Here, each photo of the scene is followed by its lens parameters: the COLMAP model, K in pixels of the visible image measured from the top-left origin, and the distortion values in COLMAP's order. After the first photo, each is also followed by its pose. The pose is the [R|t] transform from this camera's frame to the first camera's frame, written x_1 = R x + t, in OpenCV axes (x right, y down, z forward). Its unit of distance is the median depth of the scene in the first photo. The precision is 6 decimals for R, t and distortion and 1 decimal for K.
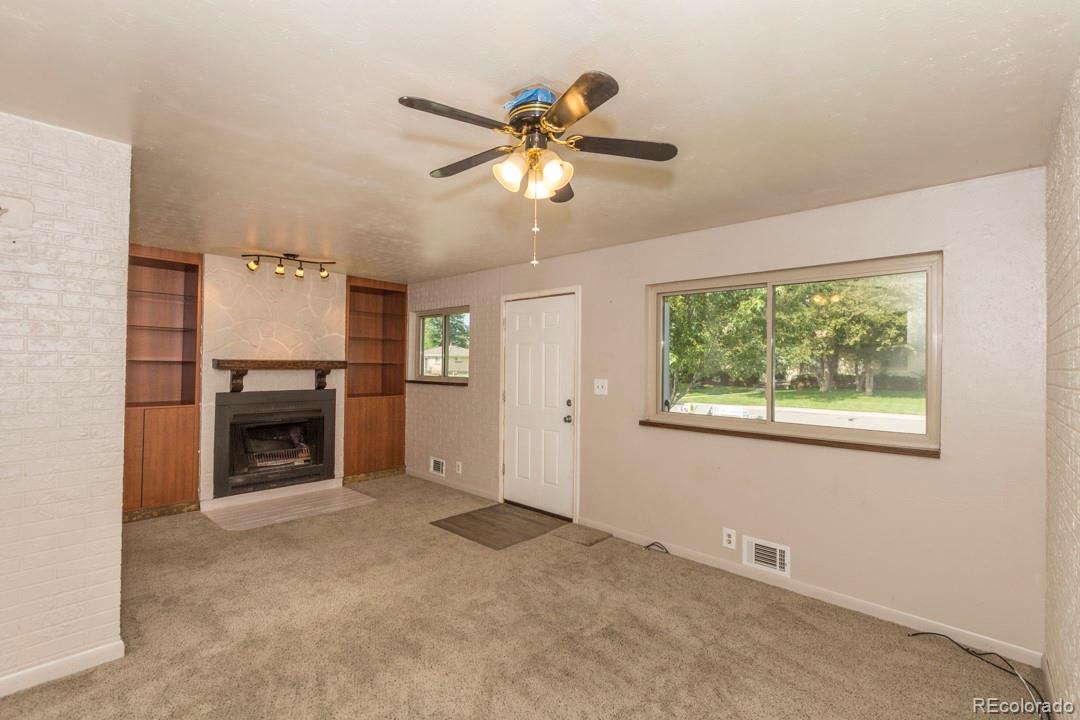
lens RADIAL K [[490.4, 0, 540.0], [0, 490.4, 360.0], [0, 0, 1]] dist [-0.001983, -0.000587]
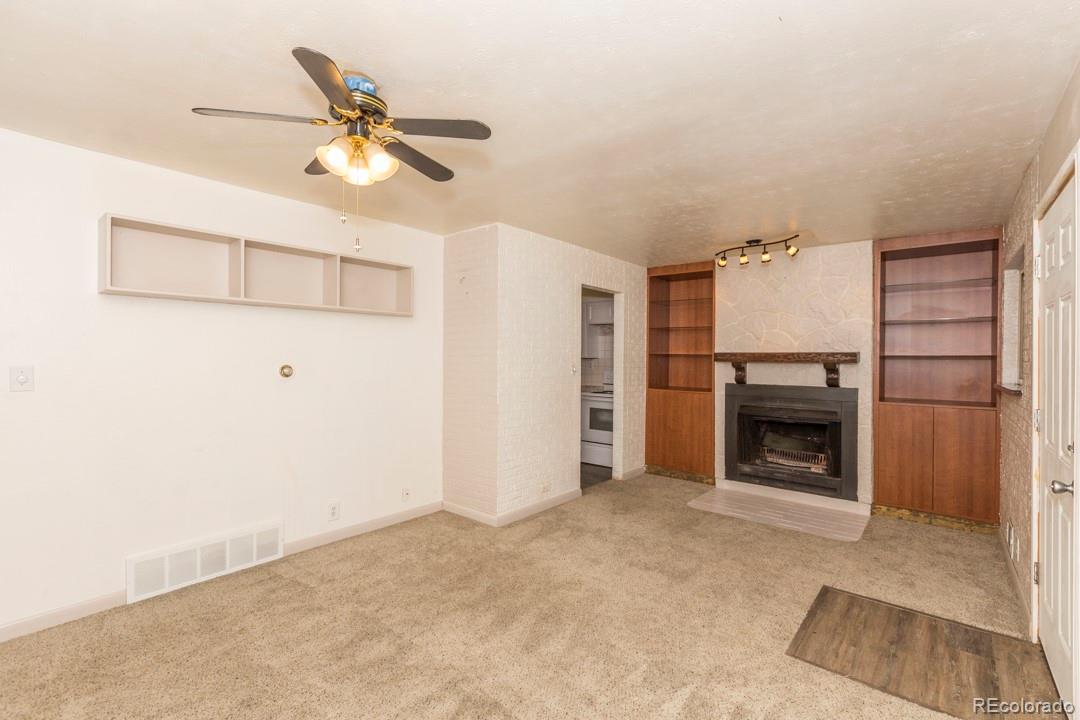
lens RADIAL K [[490.4, 0, 540.0], [0, 490.4, 360.0], [0, 0, 1]] dist [-0.001983, -0.000587]
pose [[0.030844, -0.001806, -0.999523, 0.417095], [0.001071, 0.999998, -0.001774, 0.016460], [0.999524, -0.001015, 0.030846, 0.543300]]
